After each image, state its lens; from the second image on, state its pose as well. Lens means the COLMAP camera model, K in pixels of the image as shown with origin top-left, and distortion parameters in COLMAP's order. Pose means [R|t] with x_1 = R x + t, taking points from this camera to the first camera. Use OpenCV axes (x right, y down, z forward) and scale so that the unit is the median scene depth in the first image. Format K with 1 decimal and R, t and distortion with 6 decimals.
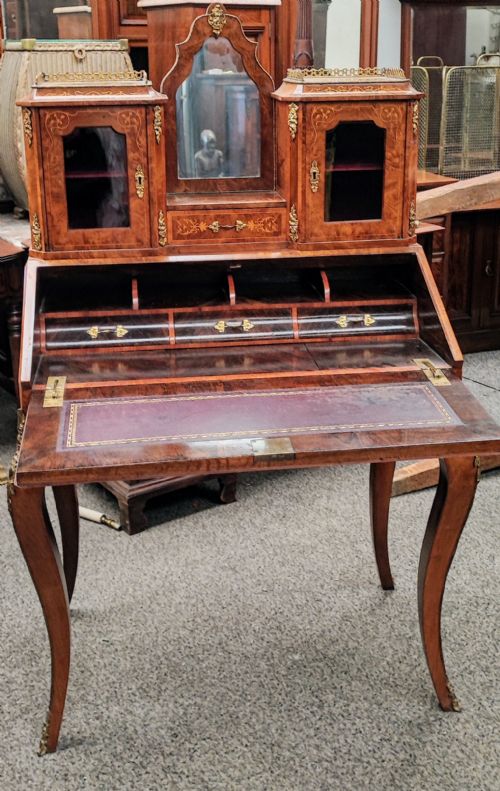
lens RADIAL K [[953.2, 0, 241.5], [0, 953.2, 343.8], [0, 0, 1]] dist [0.031931, 0.000000]
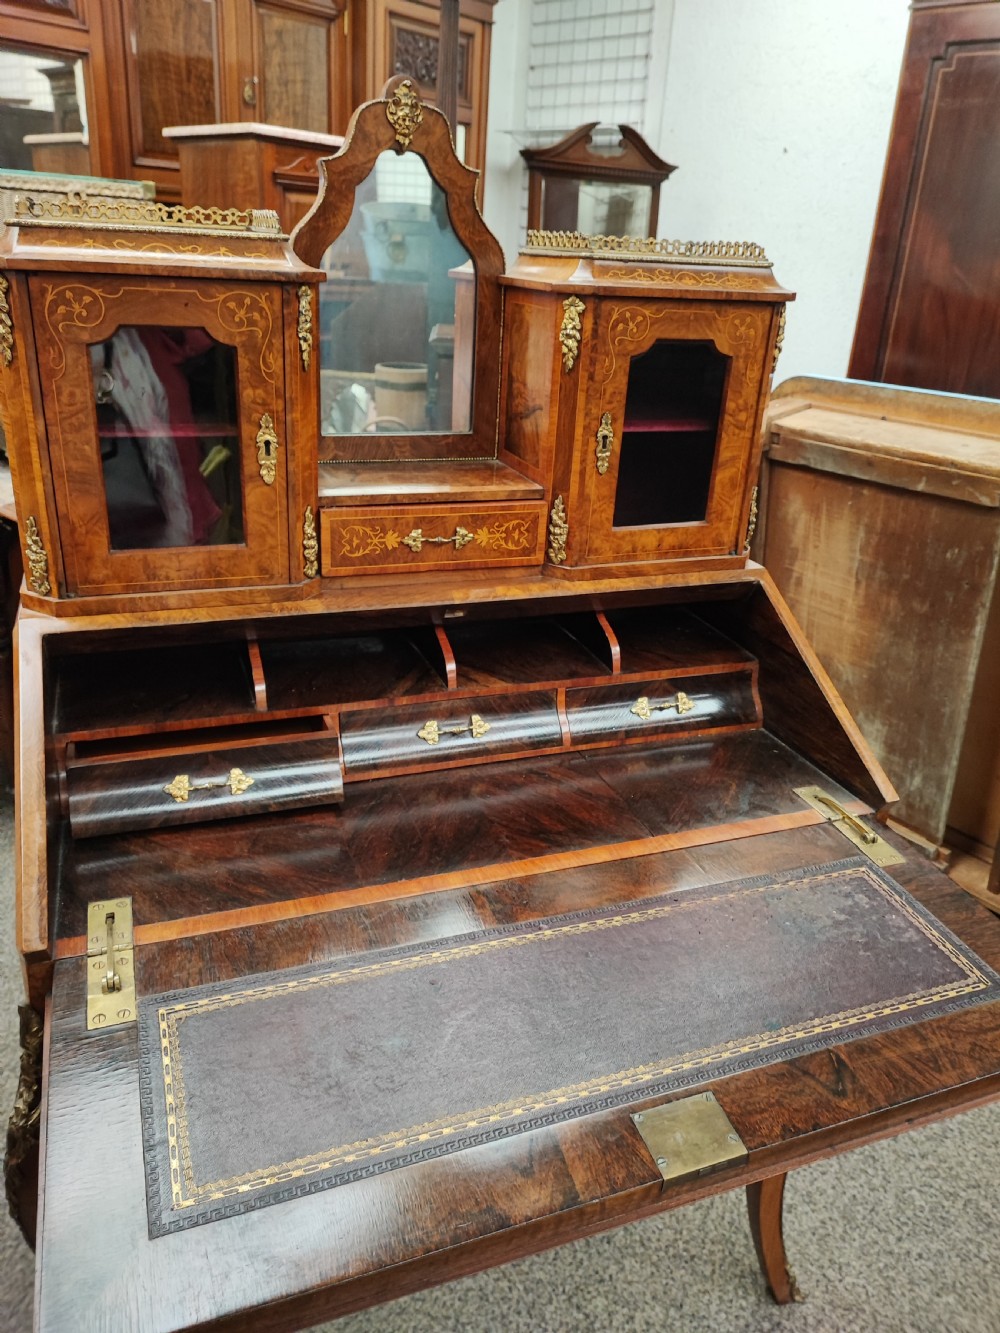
lens RADIAL K [[979.1, 0, 506.5], [0, 979.1, 661.7], [0, 0, 1]] dist [0.024367, -0.034008]
pose [[0.968150, -0.033227, 0.248158, -0.113029], [0.005244, 0.993629, 0.112581, -0.116523], [-0.250318, -0.107694, 0.962155, 0.478297]]
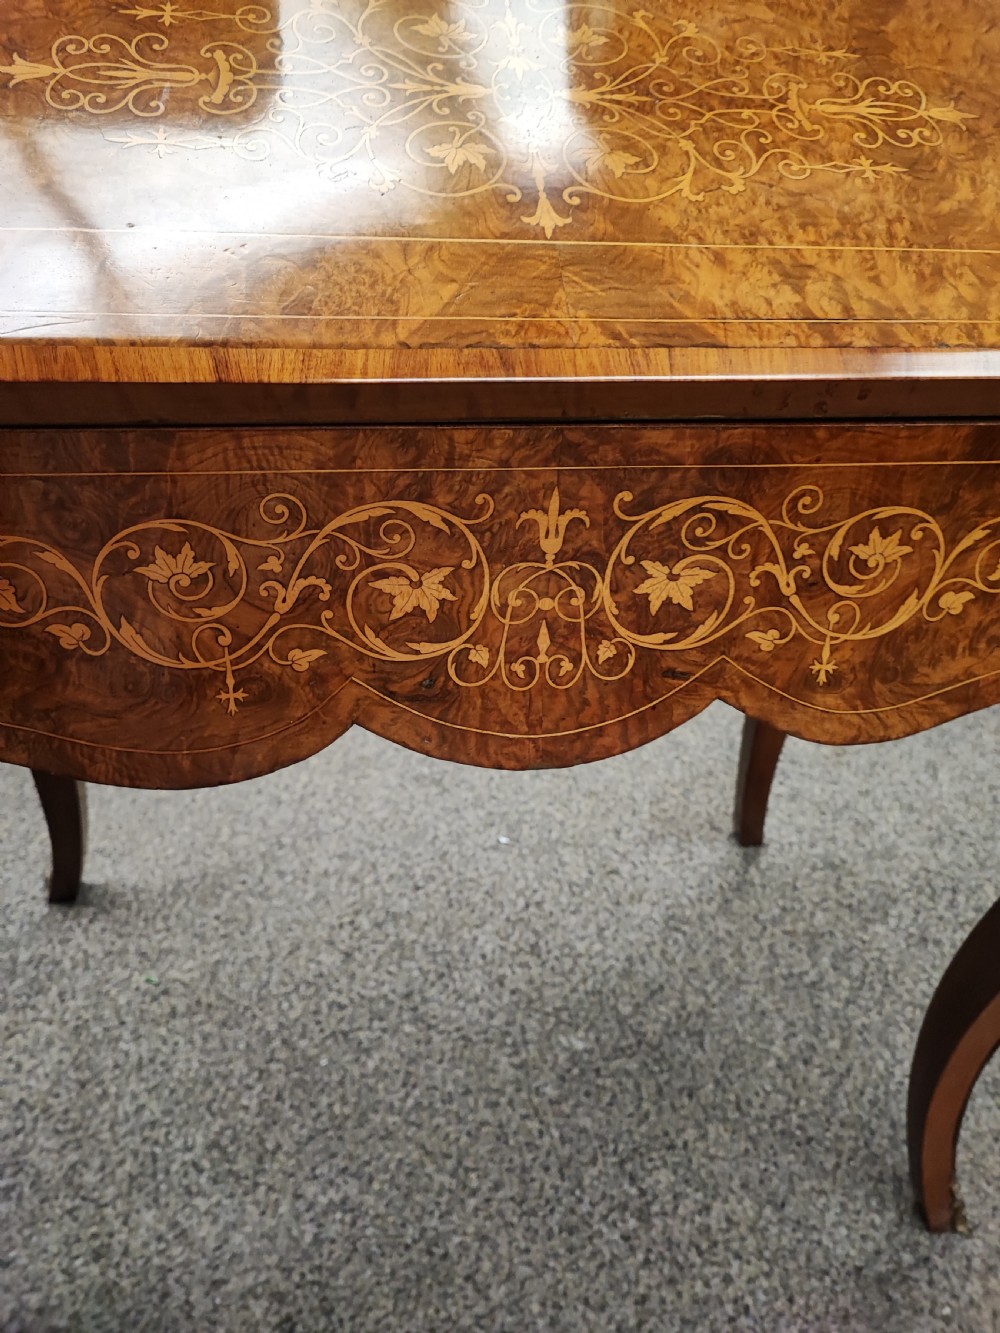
lens RADIAL K [[979.1, 0, 505.4], [0, 979.1, 662.4], [0, 0, 1]] dist [0.024367, -0.034008]
pose [[0.996405, 0.034126, 0.077546, -0.020751], [-0.056971, 0.947334, 0.315138, 0.015775], [-0.062707, -0.318423, 0.945872, 0.696995]]
